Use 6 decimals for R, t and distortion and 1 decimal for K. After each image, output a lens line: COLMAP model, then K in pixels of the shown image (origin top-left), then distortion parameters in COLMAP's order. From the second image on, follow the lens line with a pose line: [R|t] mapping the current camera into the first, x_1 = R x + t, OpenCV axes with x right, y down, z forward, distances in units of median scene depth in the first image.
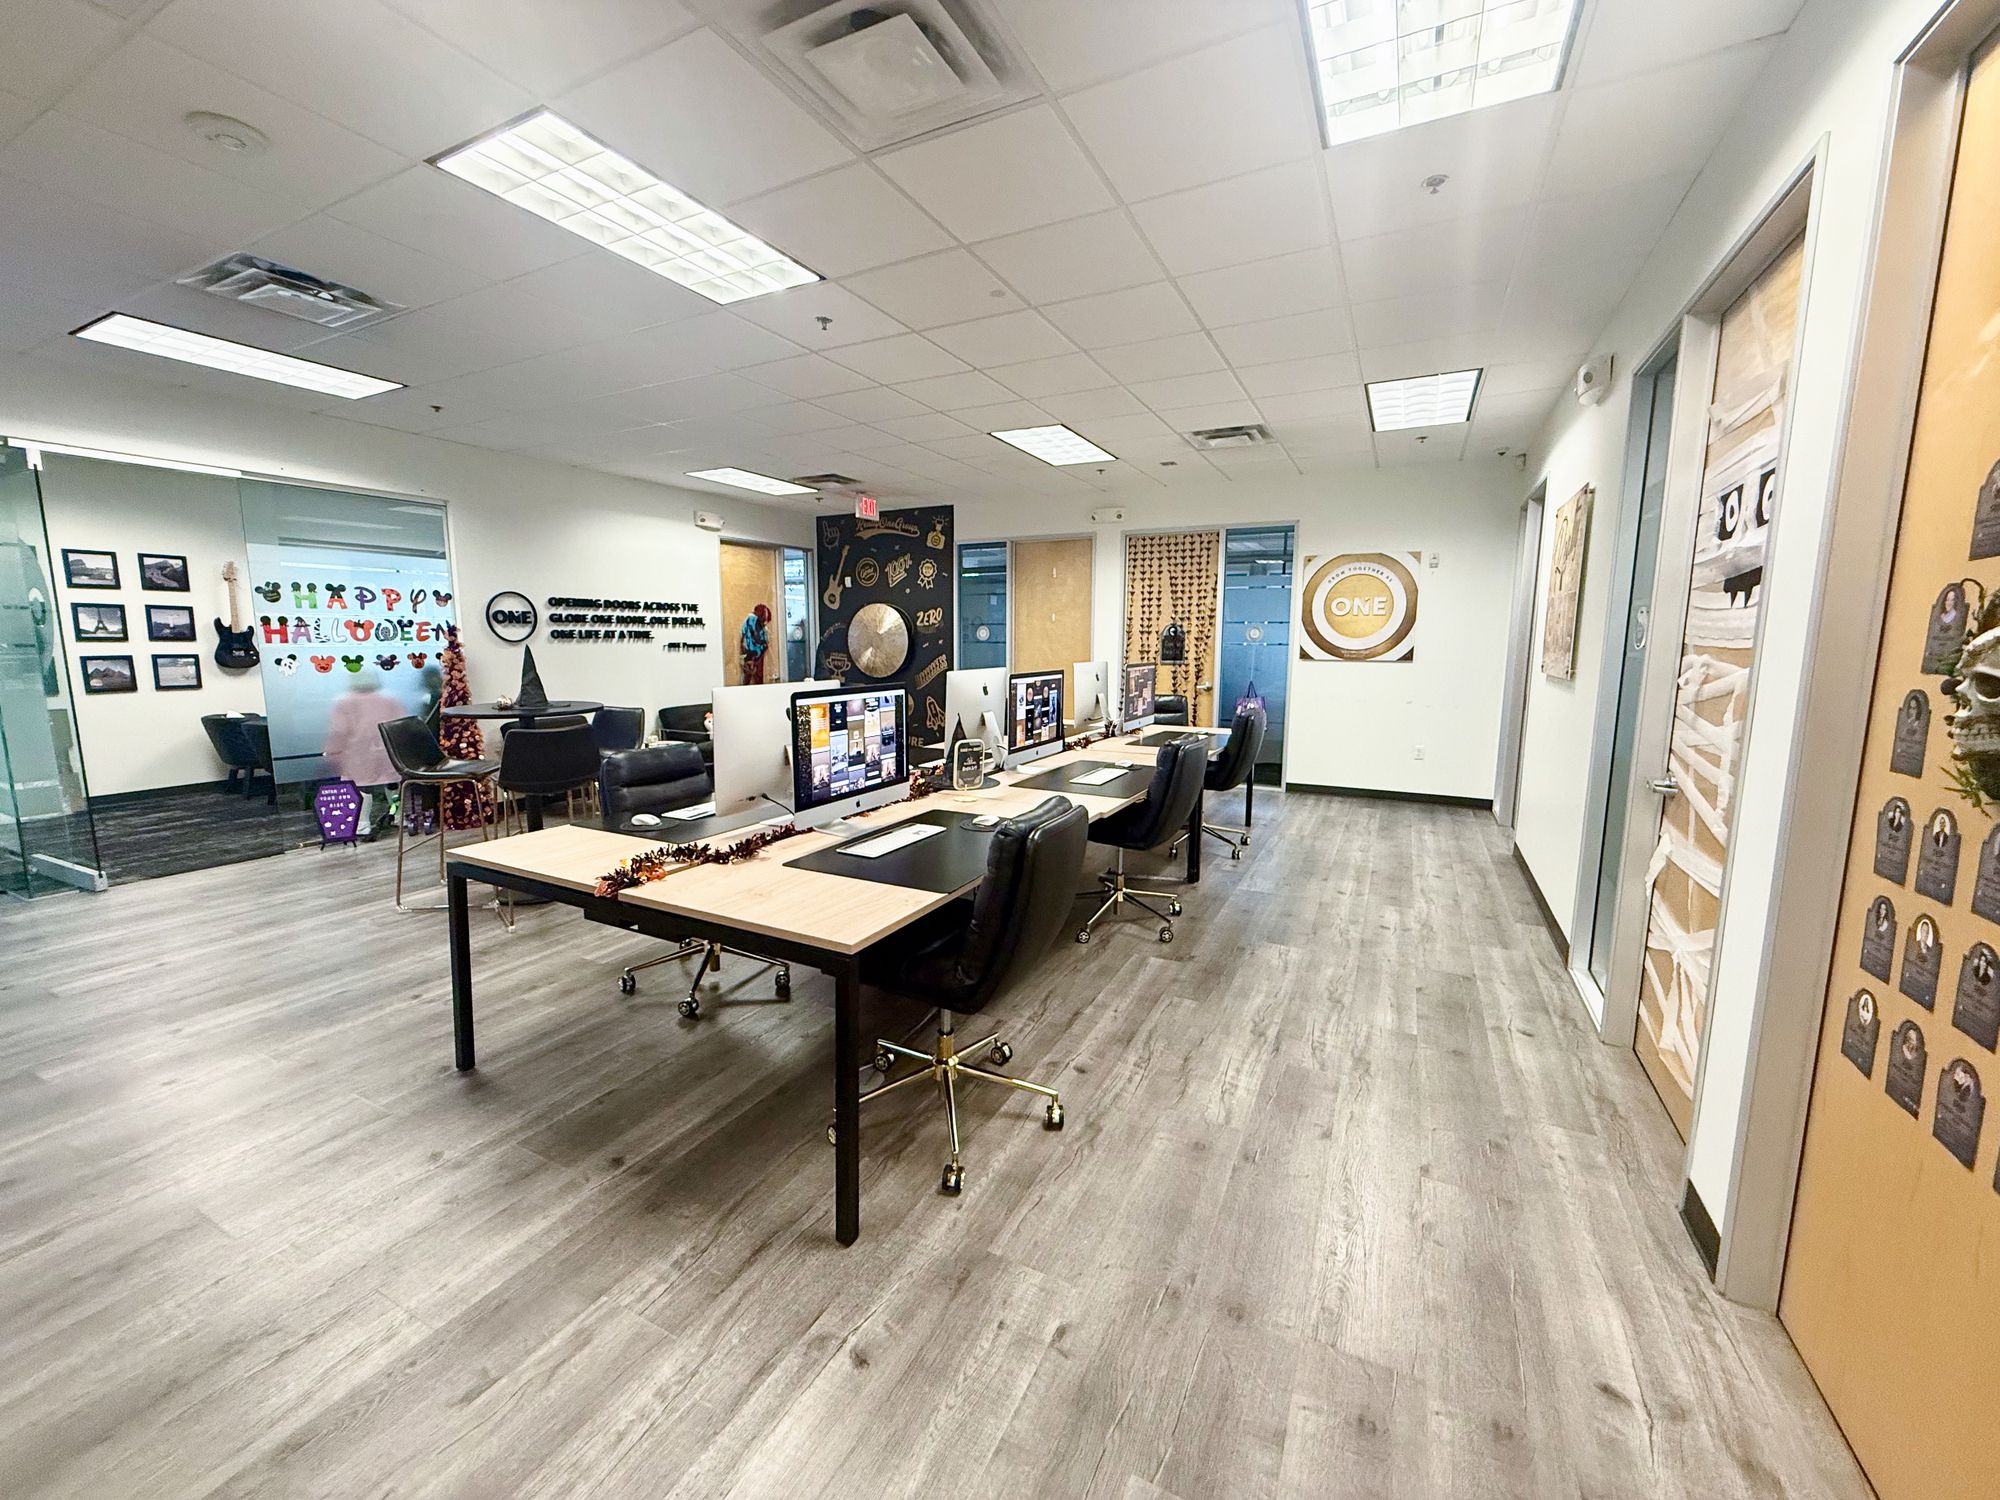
lens RADIAL K [[798.5, 0, 995.8], [0, 798.5, 747.2], [0, 0, 1]] dist [0.001266, 0.000045]
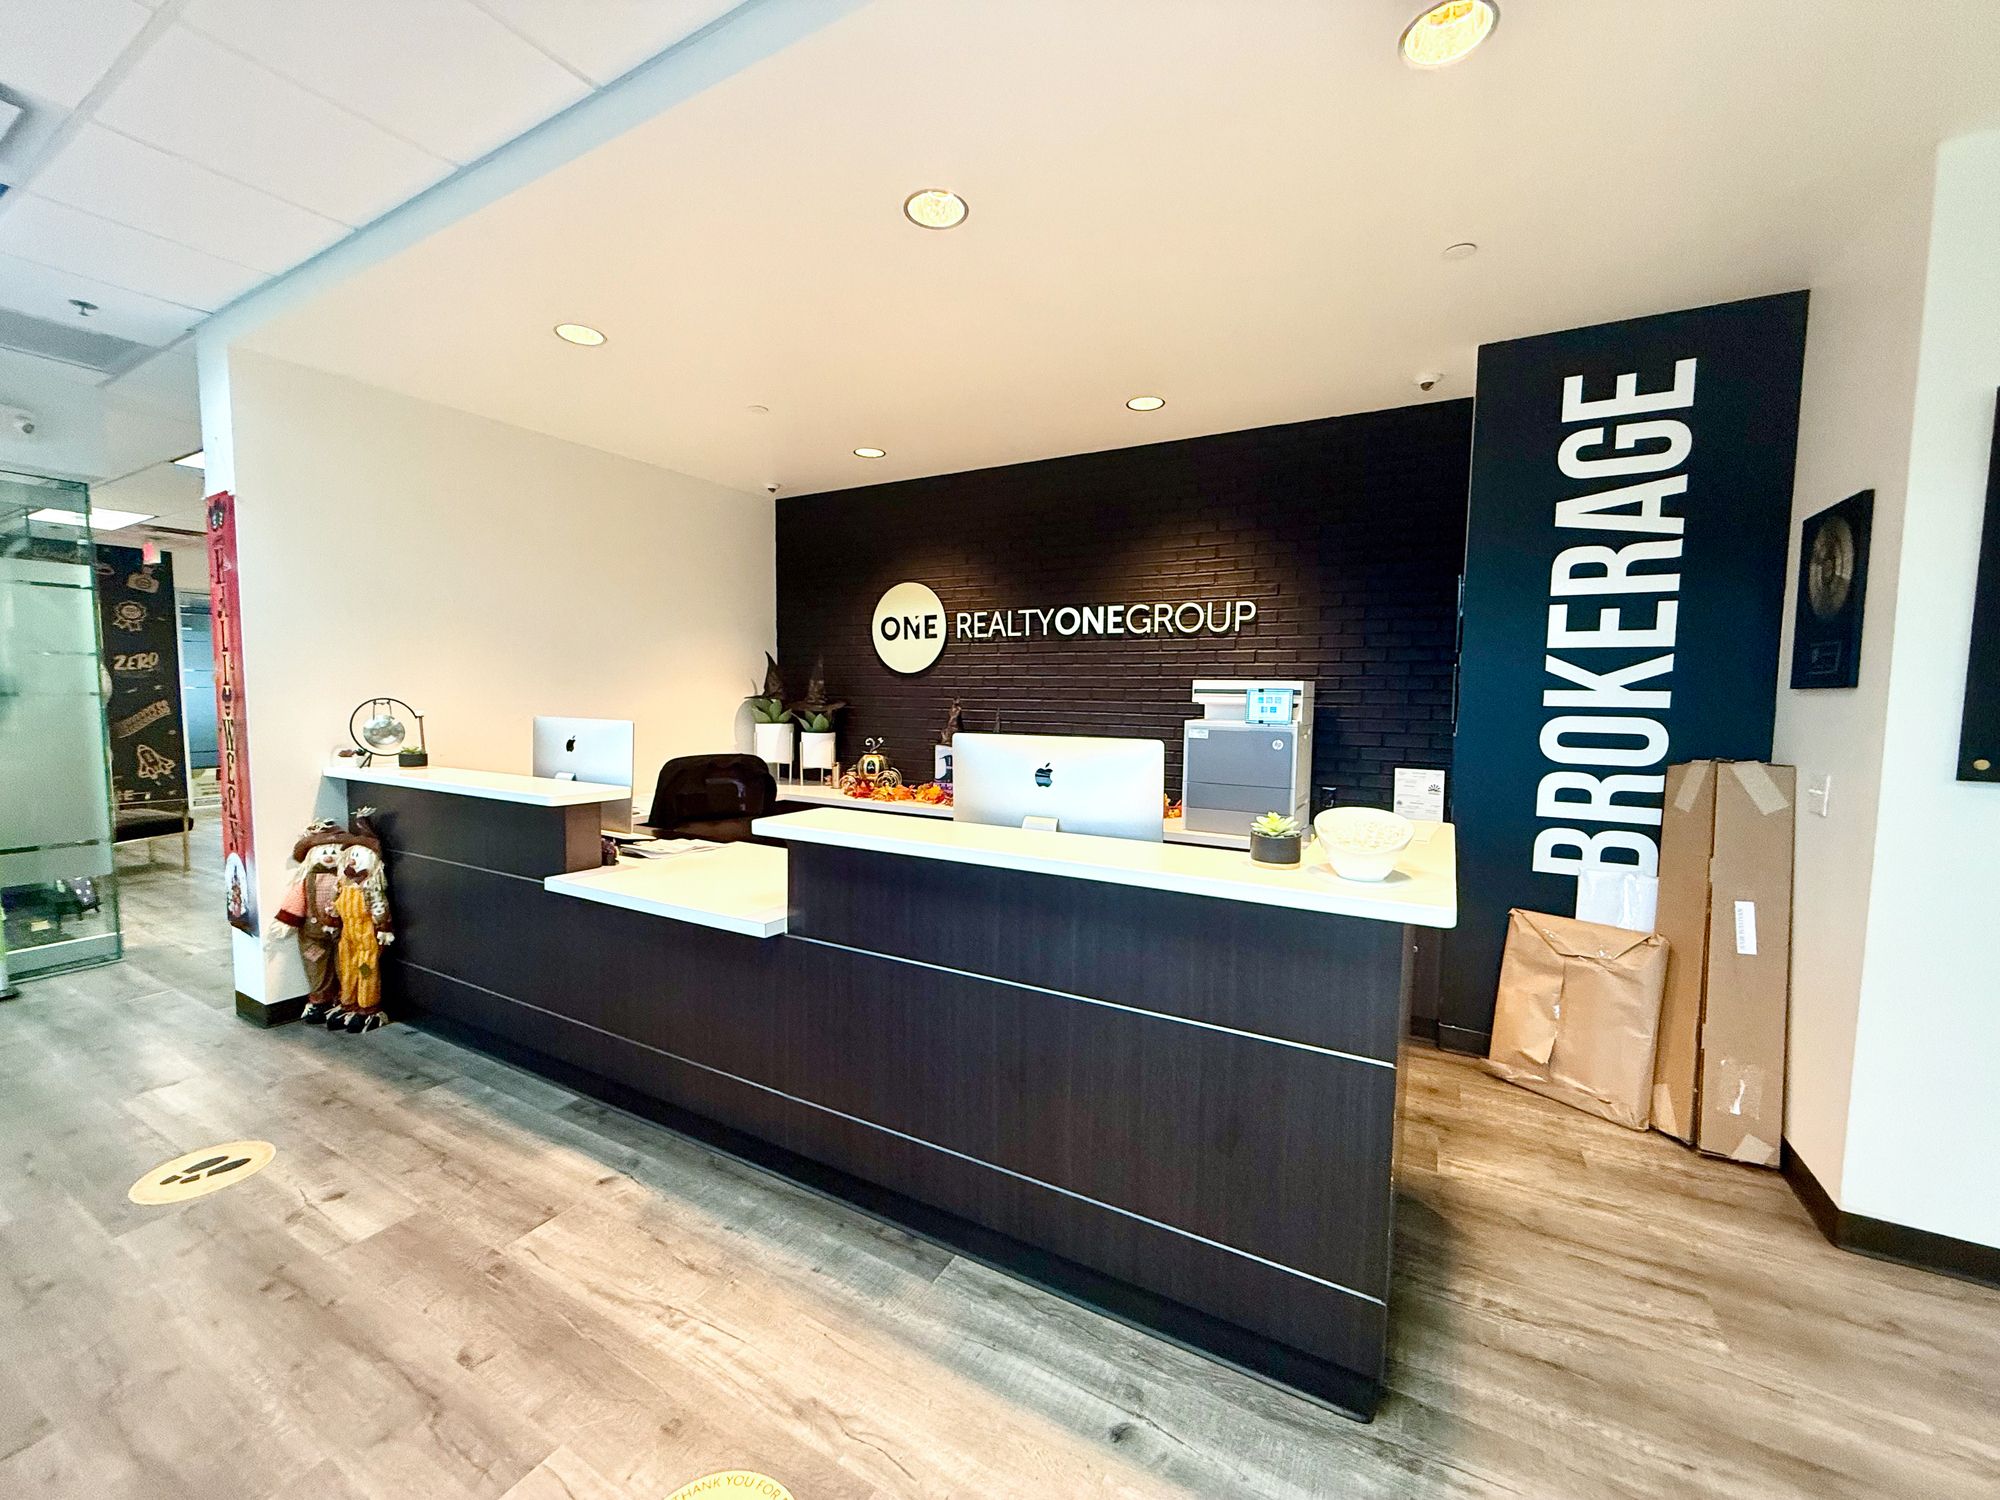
lens RADIAL K [[798.5, 0, 998.0], [0, 798.5, 753.9], [0, 0, 1]] dist [0.001266, 0.000045]
pose [[0.040442, -0.074784, 0.996379, -1.145712], [0.125439, 0.989686, 0.069190, 0.010491], [-0.991277, 0.122187, 0.049405, -0.059535]]
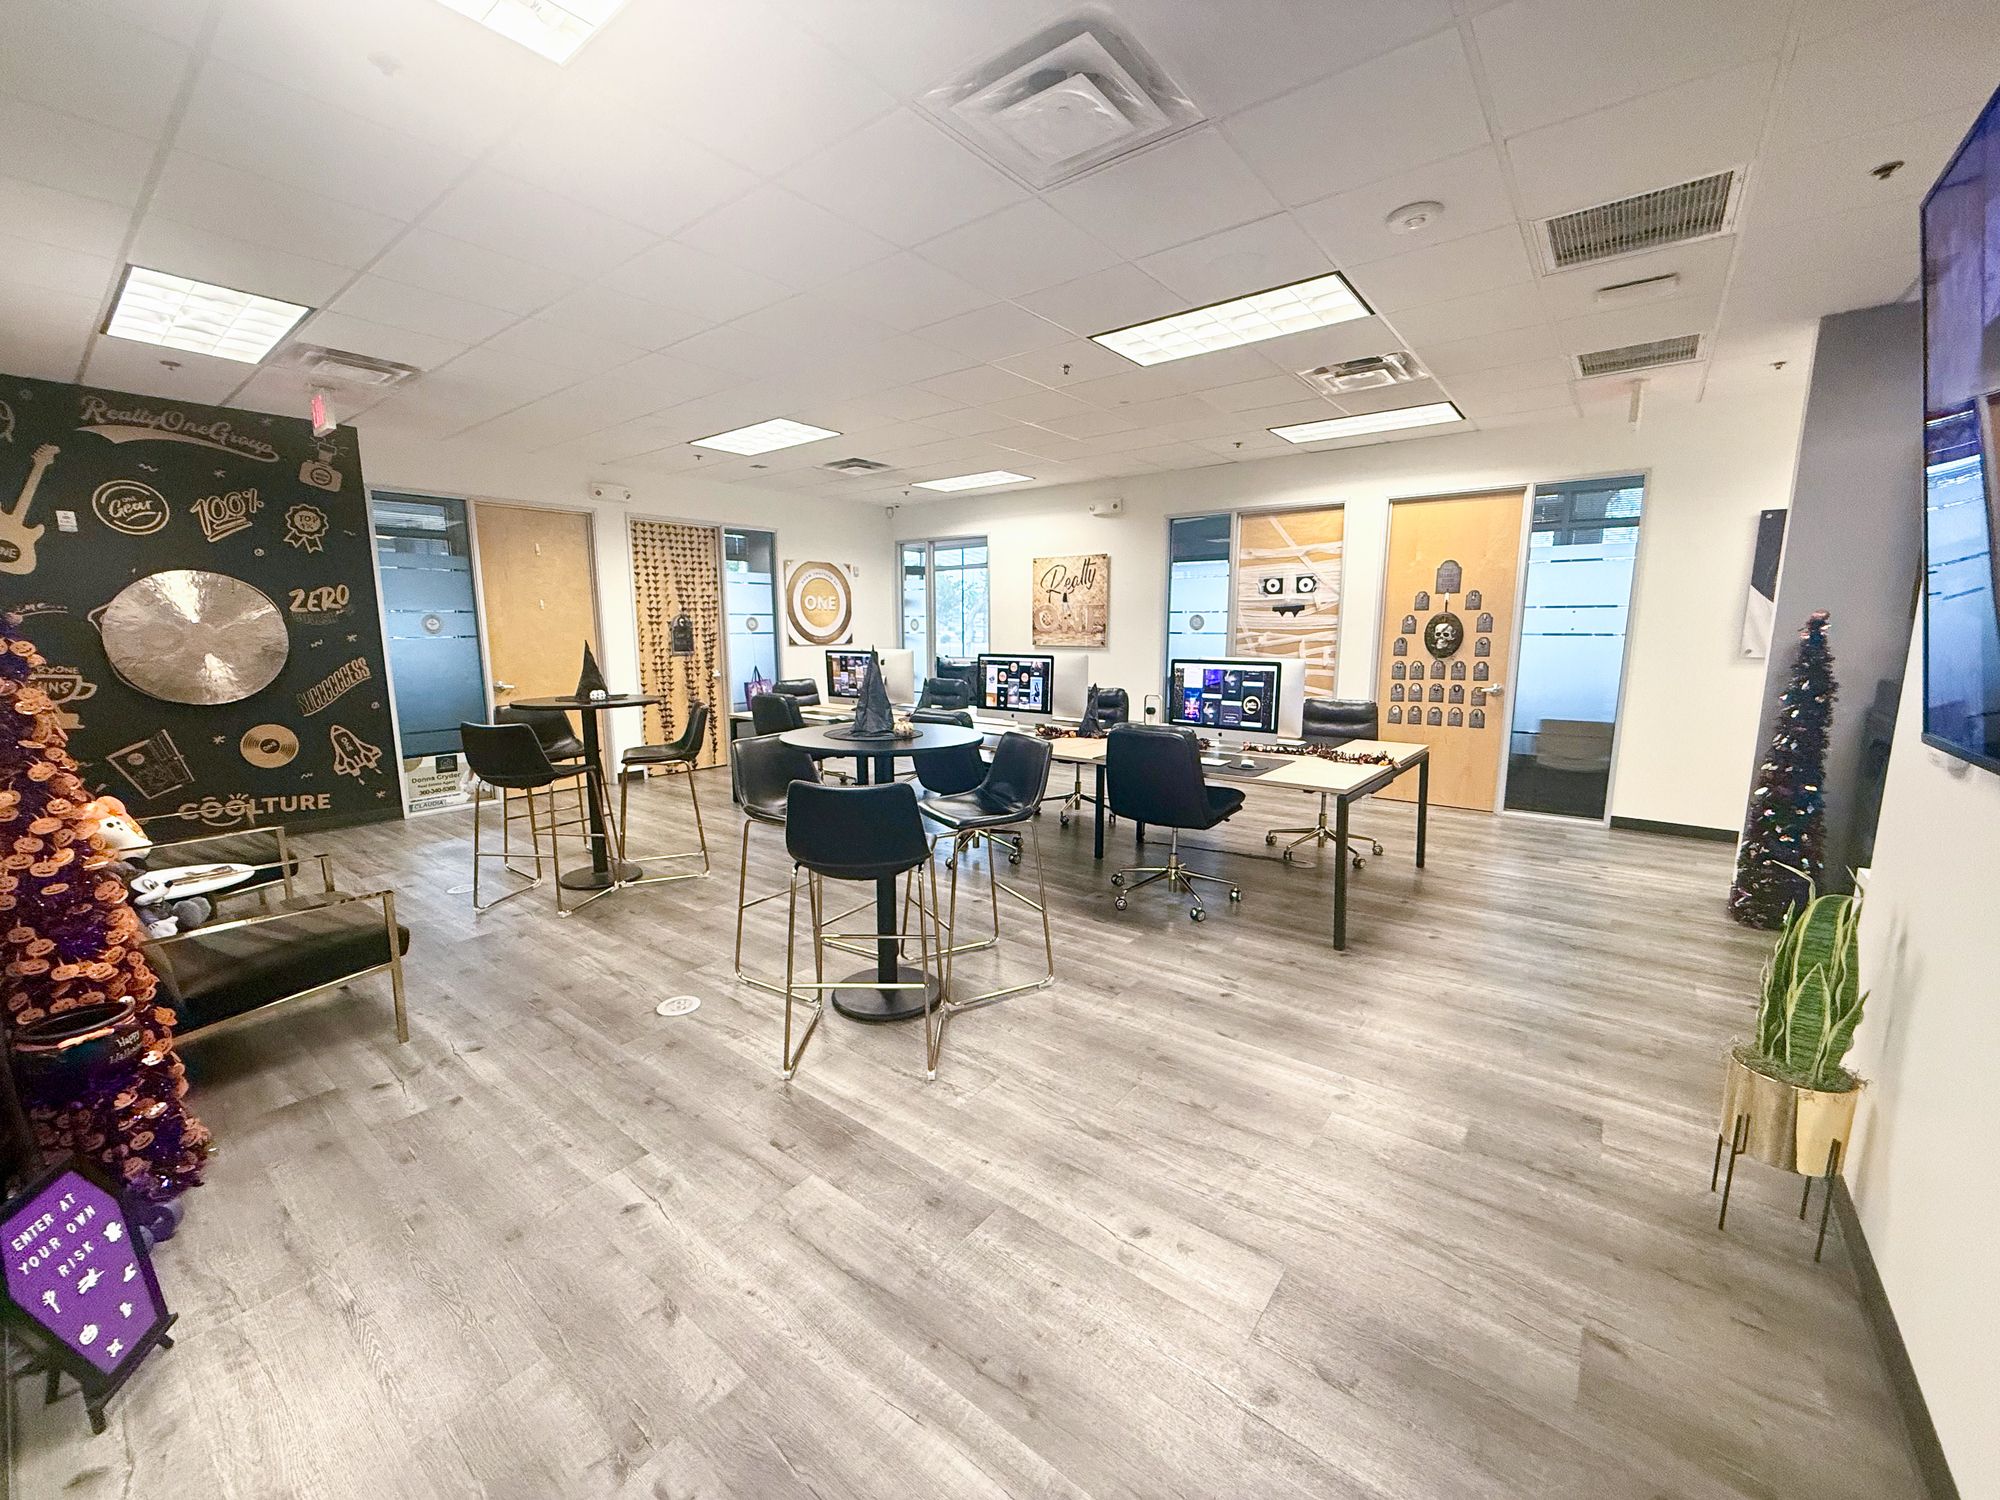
lens RADIAL K [[798.5, 0, 1000.2], [0, 798.5, 747.7], [0, 0, 1]] dist [0.001266, 0.000045]
pose [[0.193330, -0.153223, 0.969096, -0.690563], [0.135785, 0.982404, 0.128238, -0.064722], [-0.971692, 0.106797, 0.210734, 0.418438]]
